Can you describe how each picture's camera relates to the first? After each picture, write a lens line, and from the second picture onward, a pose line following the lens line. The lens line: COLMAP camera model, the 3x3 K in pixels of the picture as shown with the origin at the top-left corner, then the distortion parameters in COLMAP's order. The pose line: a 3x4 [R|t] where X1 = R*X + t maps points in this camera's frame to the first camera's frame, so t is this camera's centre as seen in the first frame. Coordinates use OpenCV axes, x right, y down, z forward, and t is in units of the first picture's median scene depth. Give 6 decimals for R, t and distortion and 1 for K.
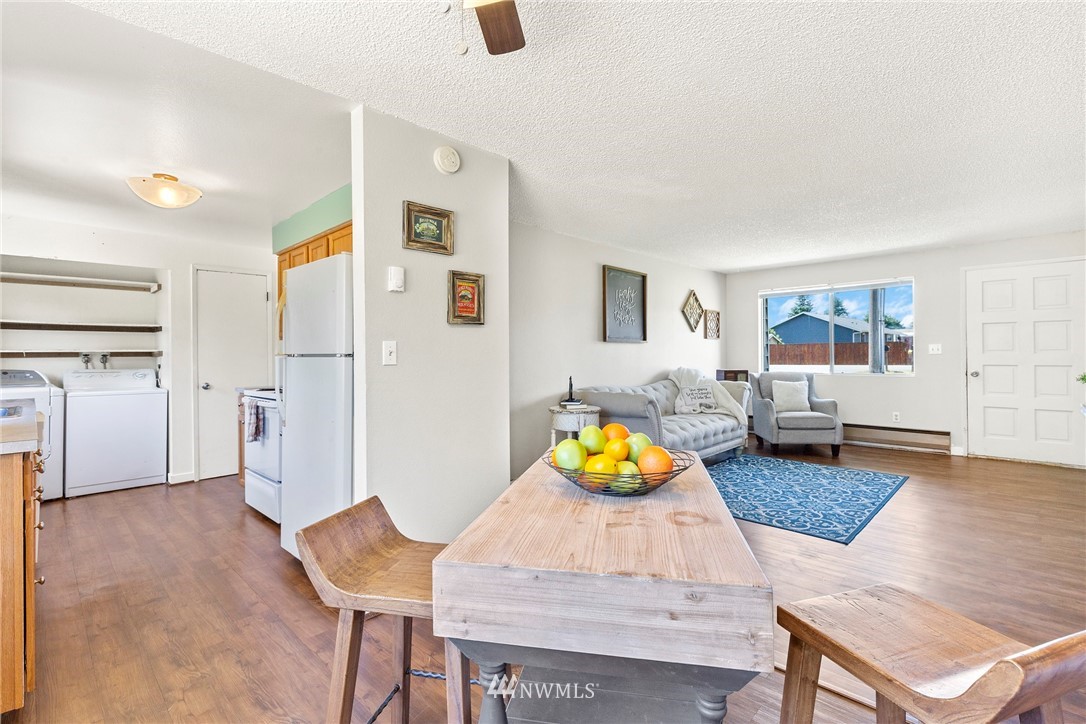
lens RADIAL K [[493.2, 0, 546.7], [0, 493.2, 356.0], [0, 0, 1]] dist [0.000887, 0.000047]
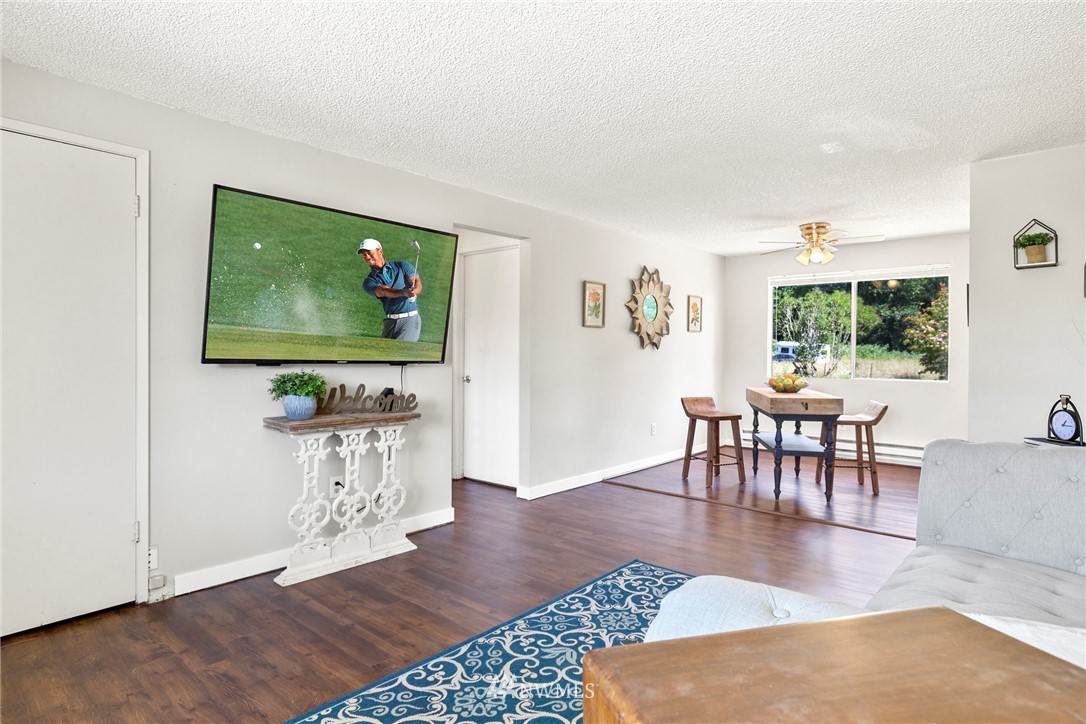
lens RADIAL K [[601.3, 0, 542.4], [0, 601.3, 355.8], [0, 0, 1]] dist [0.003604, -0.000017]
pose [[-0.999257, 0.007117, -0.037869, 0.781578], [0.006689, 0.999912, 0.011423, -0.015108], [0.037947, 0.011161, -0.999217, 2.007243]]
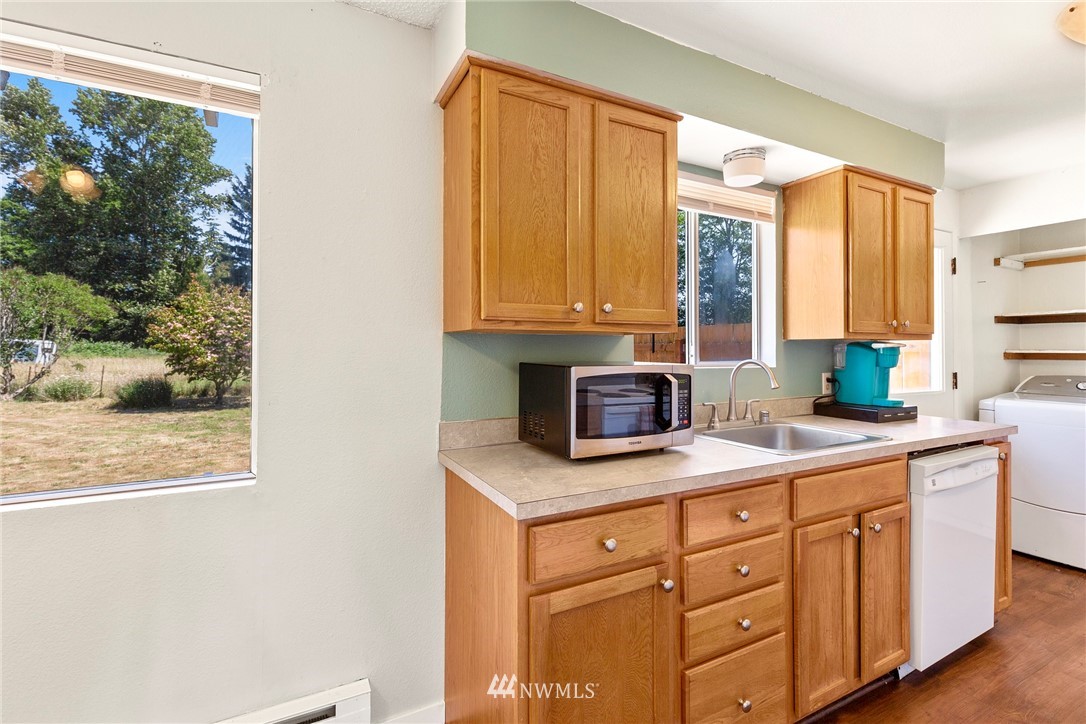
lens RADIAL K [[496.8, 0, 545.5], [0, 496.8, 342.2], [0, 0, 1]] dist [0.001725, 0.000157]
pose [[-0.317153, 0.000080, -0.948374, -0.183923], [0.002135, 0.999998, -0.000629, -0.028175], [0.948372, -0.002224, -0.317153, 0.610353]]
